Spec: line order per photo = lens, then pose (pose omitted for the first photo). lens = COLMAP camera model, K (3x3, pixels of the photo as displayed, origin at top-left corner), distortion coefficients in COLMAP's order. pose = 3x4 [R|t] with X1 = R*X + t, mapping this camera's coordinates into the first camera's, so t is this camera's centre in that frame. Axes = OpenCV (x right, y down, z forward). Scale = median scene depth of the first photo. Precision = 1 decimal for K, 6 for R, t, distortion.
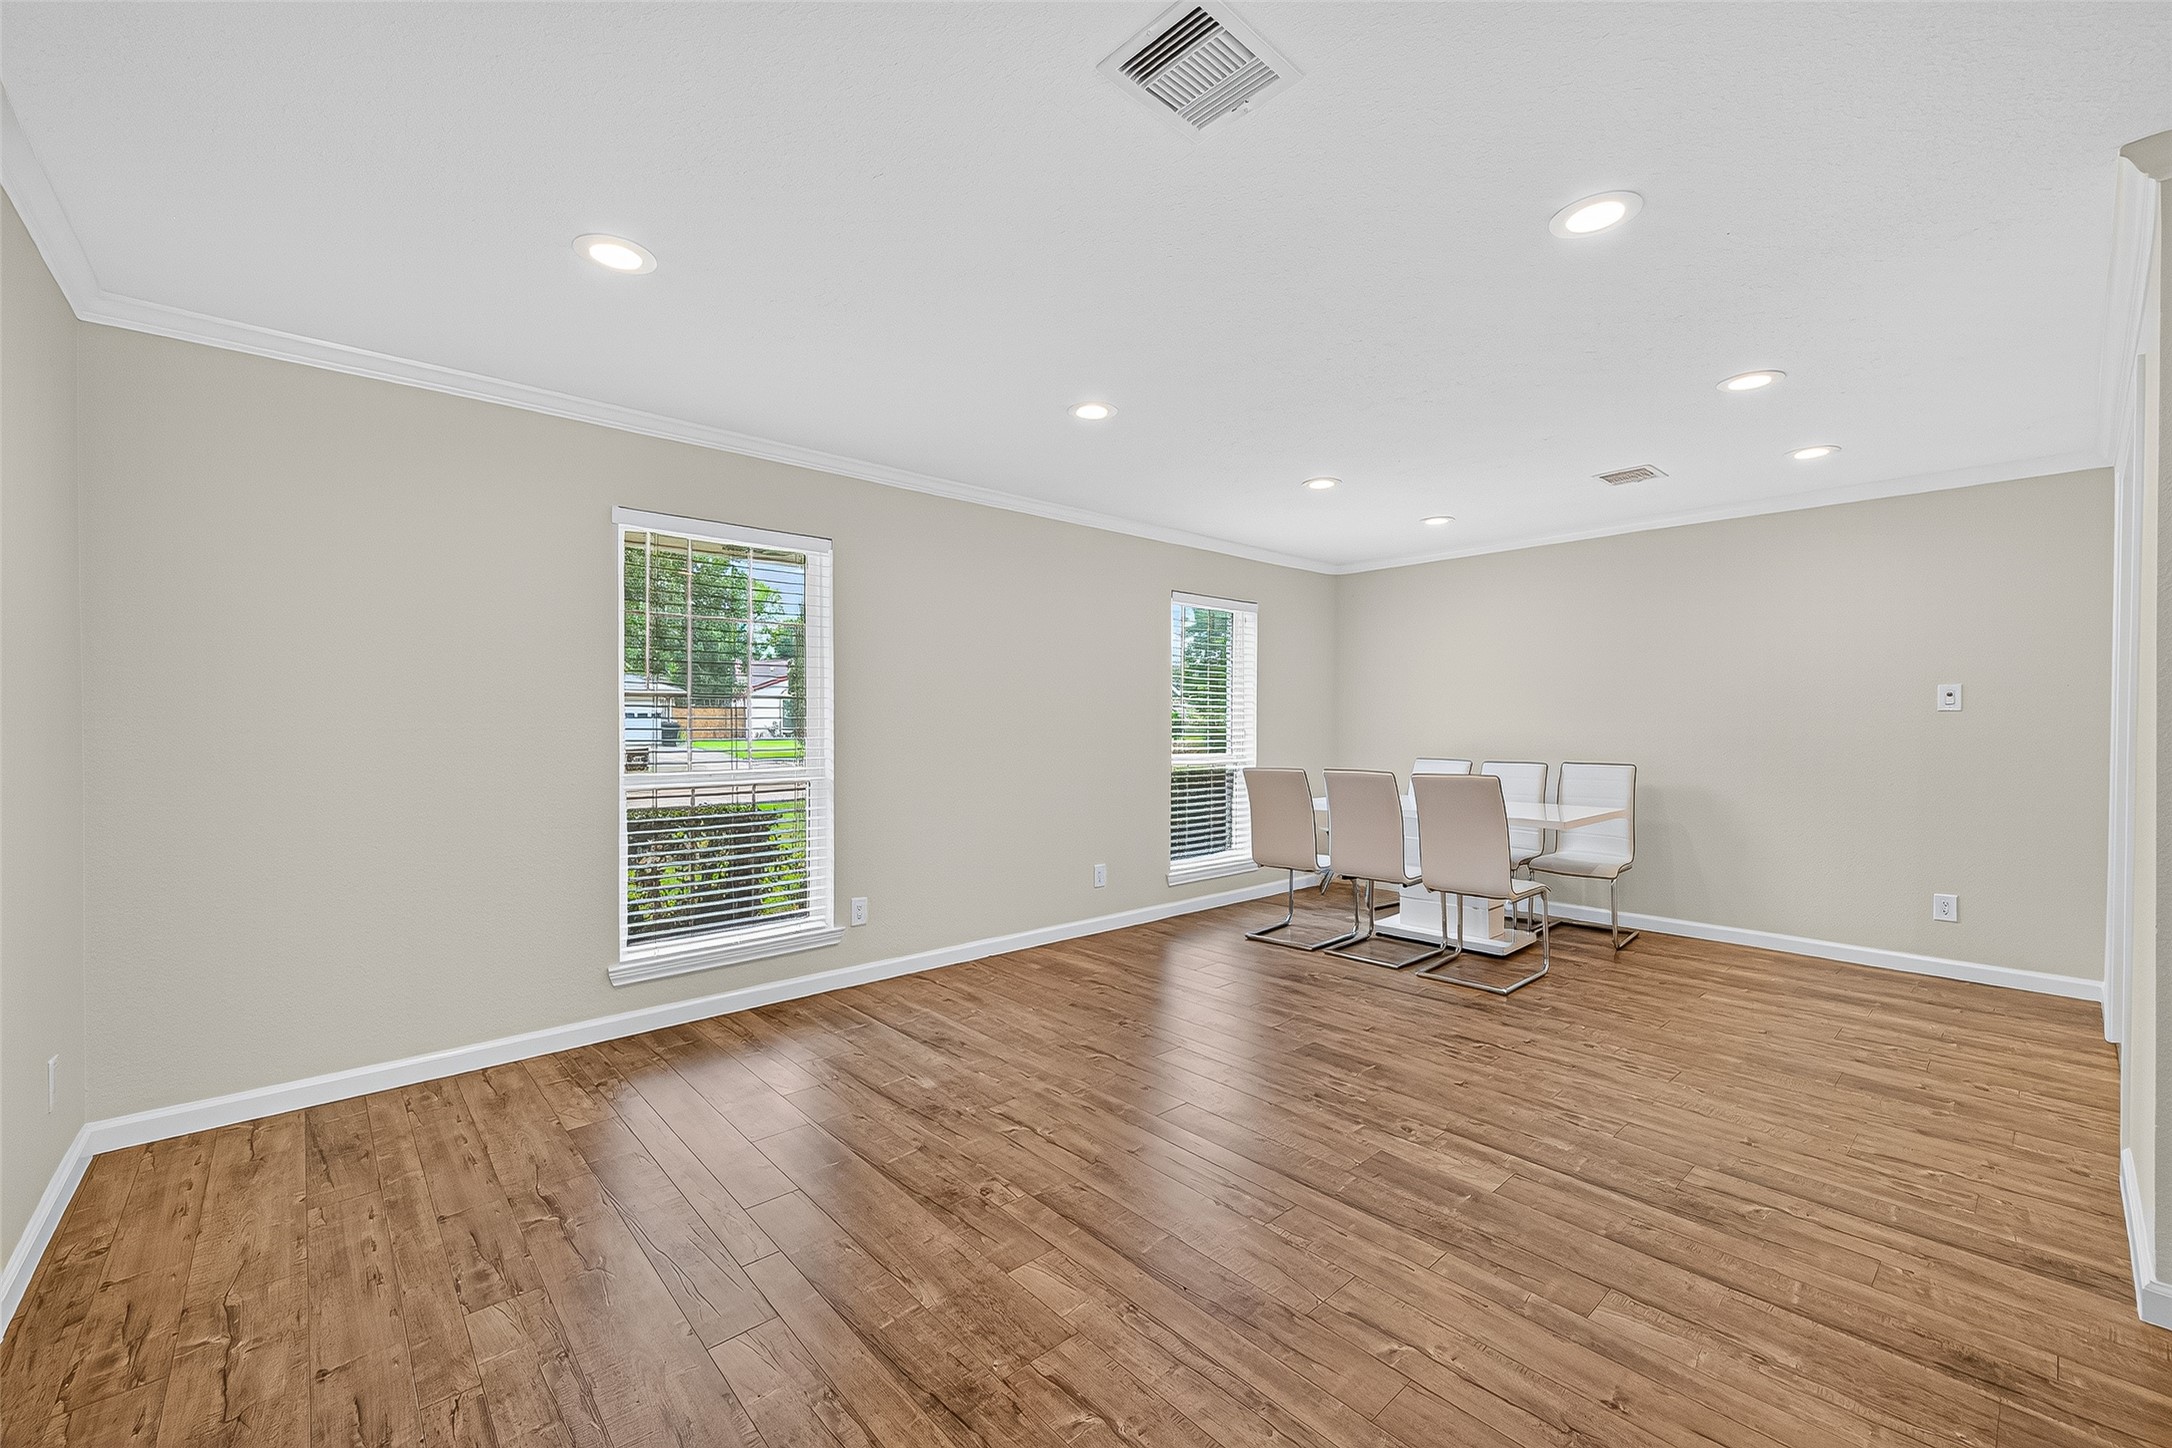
lens RADIAL K [[874.3, 0, 1081.7], [0, 874.3, 718.1], [0, 0, 1]] dist [0.006049, 0.000055]
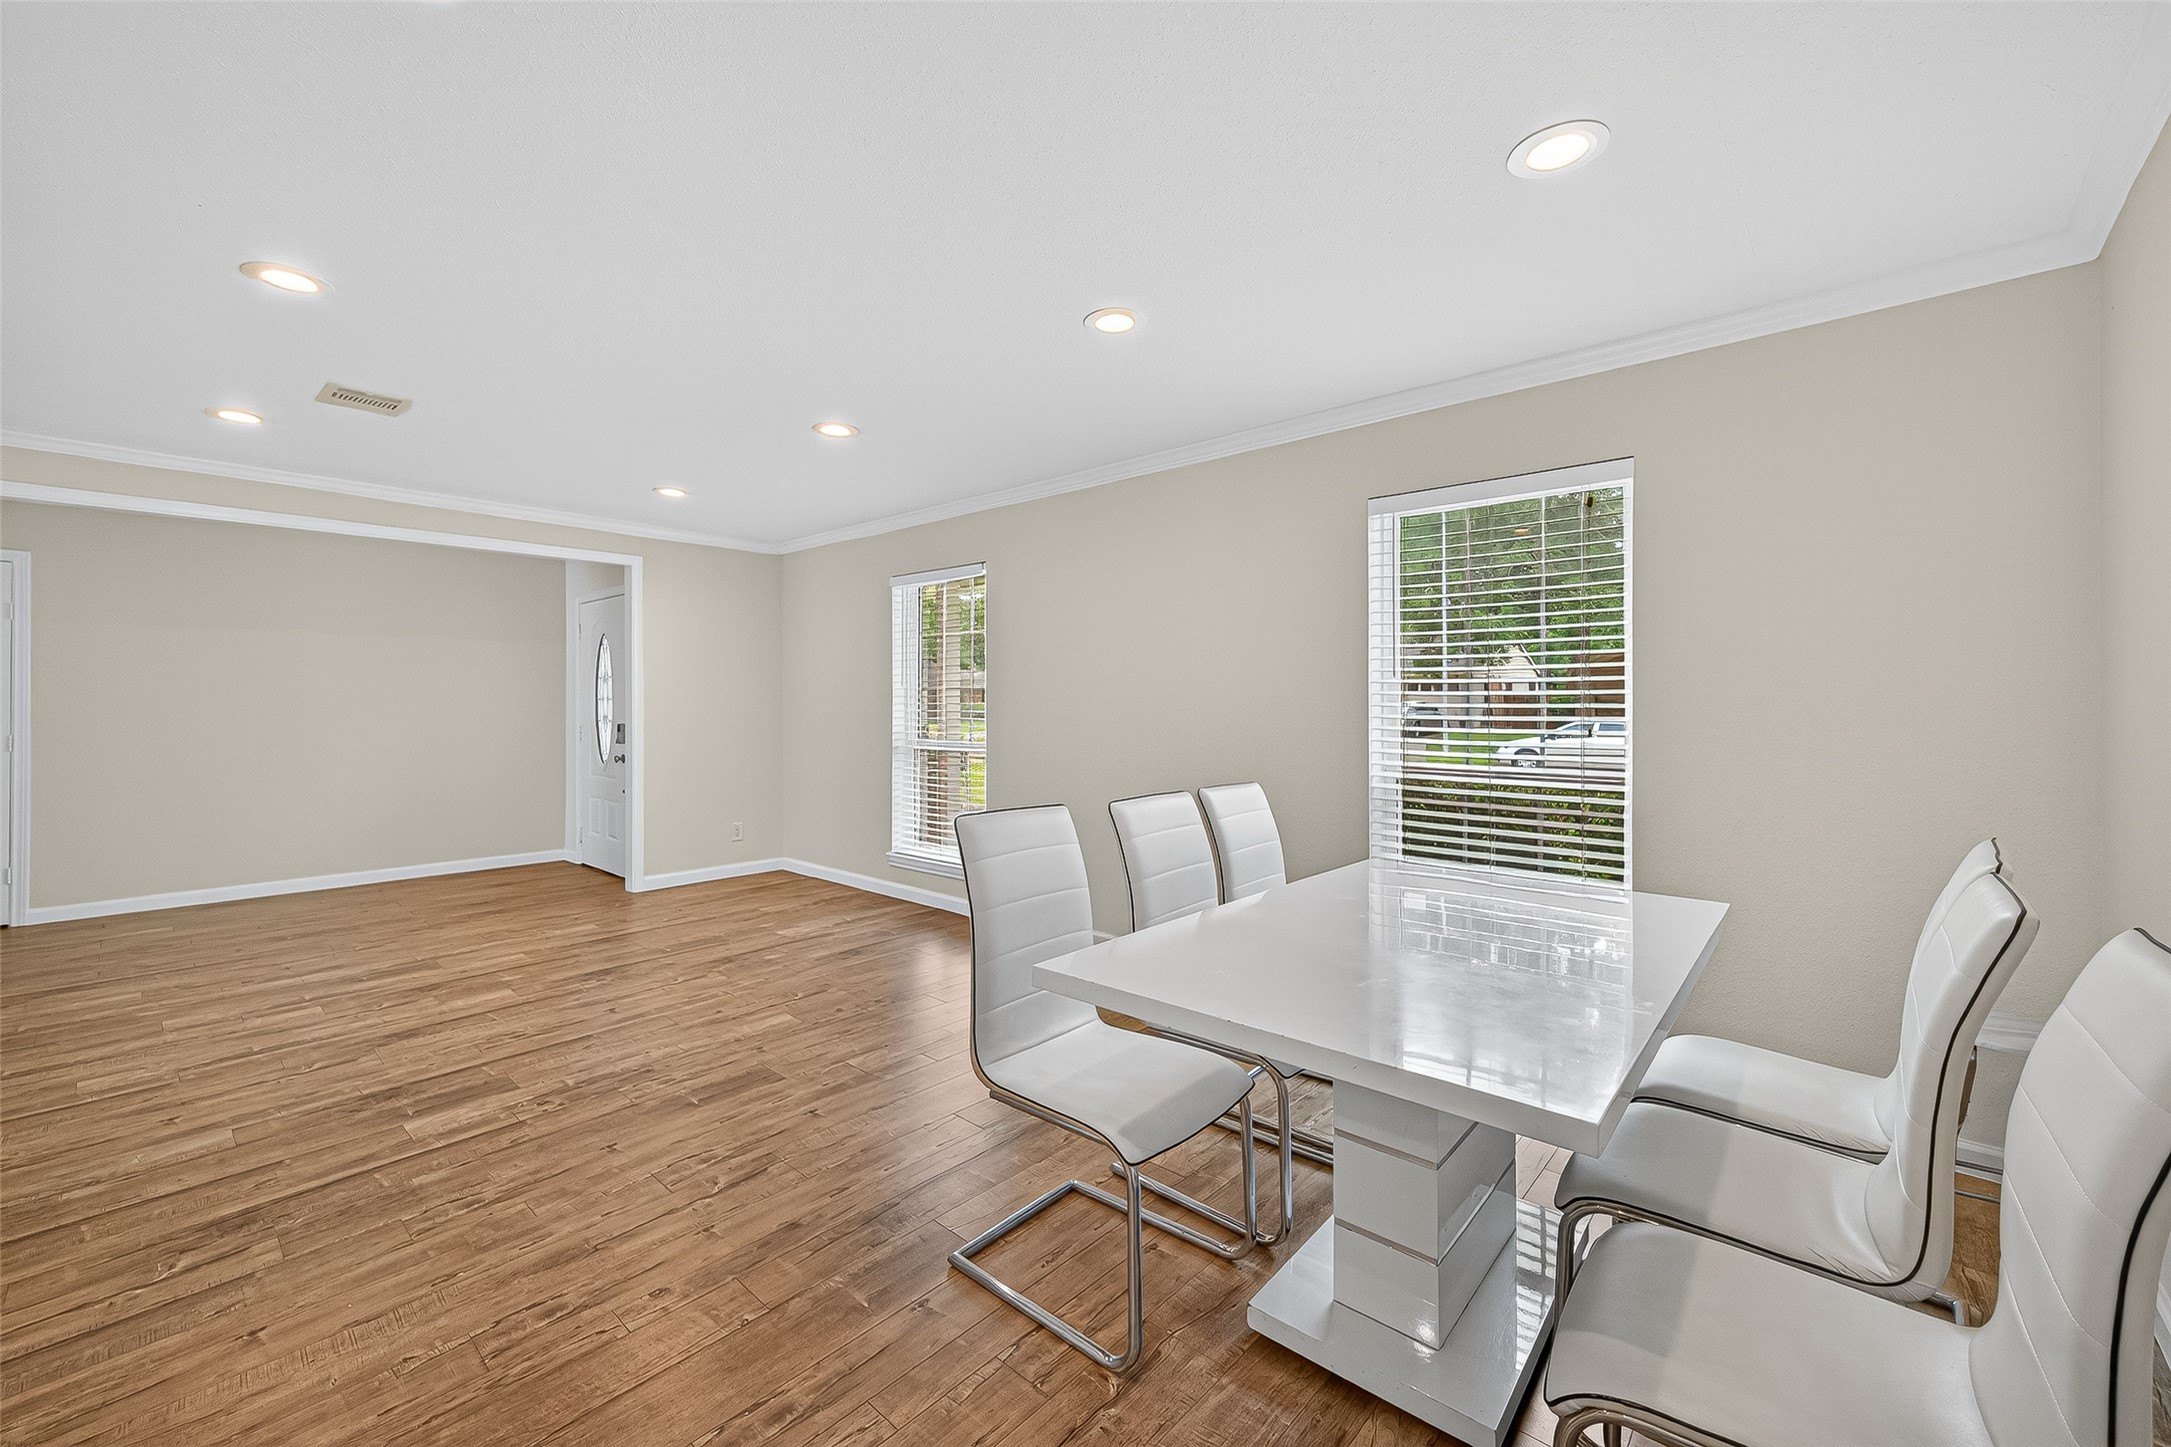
lens RADIAL K [[863.0, 0, 1095.6], [0, 863.0, 678.6], [0, 0, 1]] dist [-0.000915, 0.000041]
pose [[0.118437, -0.028138, -0.992563, 1.163955], [-0.000452, 0.999597, -0.028391, -0.000884], [0.992961, 0.003812, 0.118377, 1.206467]]
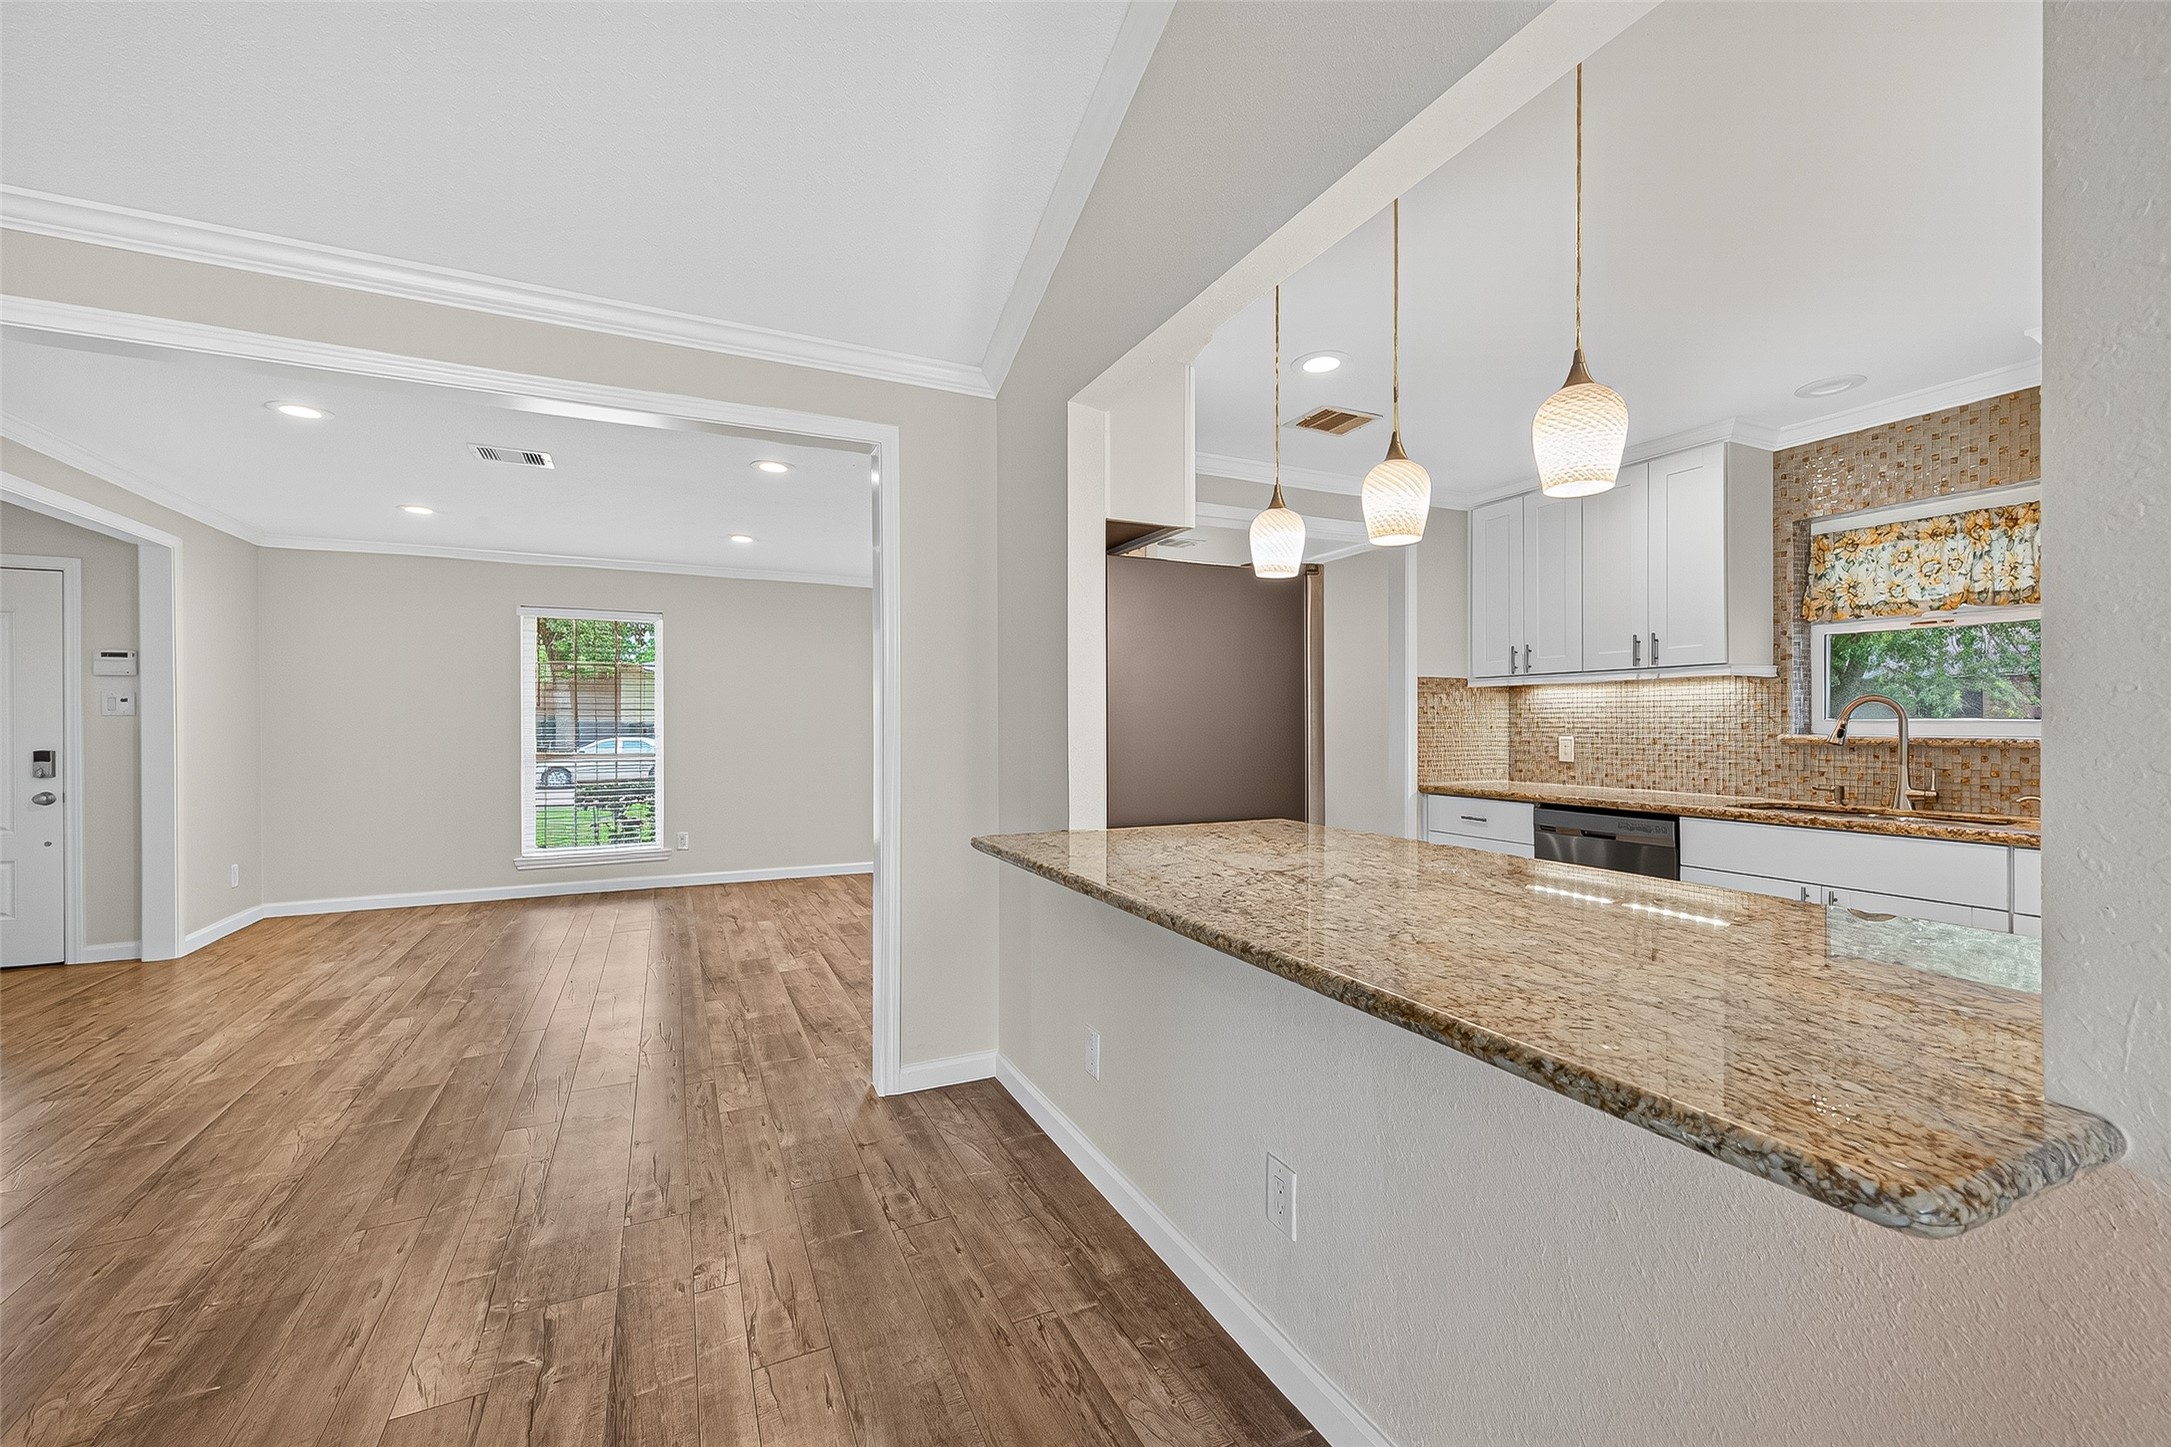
lens RADIAL K [[868.3, 0, 1105.8], [0, 868.3, 708.7], [0, 0, 1]] dist [-0.000153, -0.000367]
pose [[0.965174, -0.008167, -0.261480, 1.124789], [0.003689, 0.999838, -0.017610, 0.008889], [0.261581, 0.016032, 0.965048, -0.425281]]
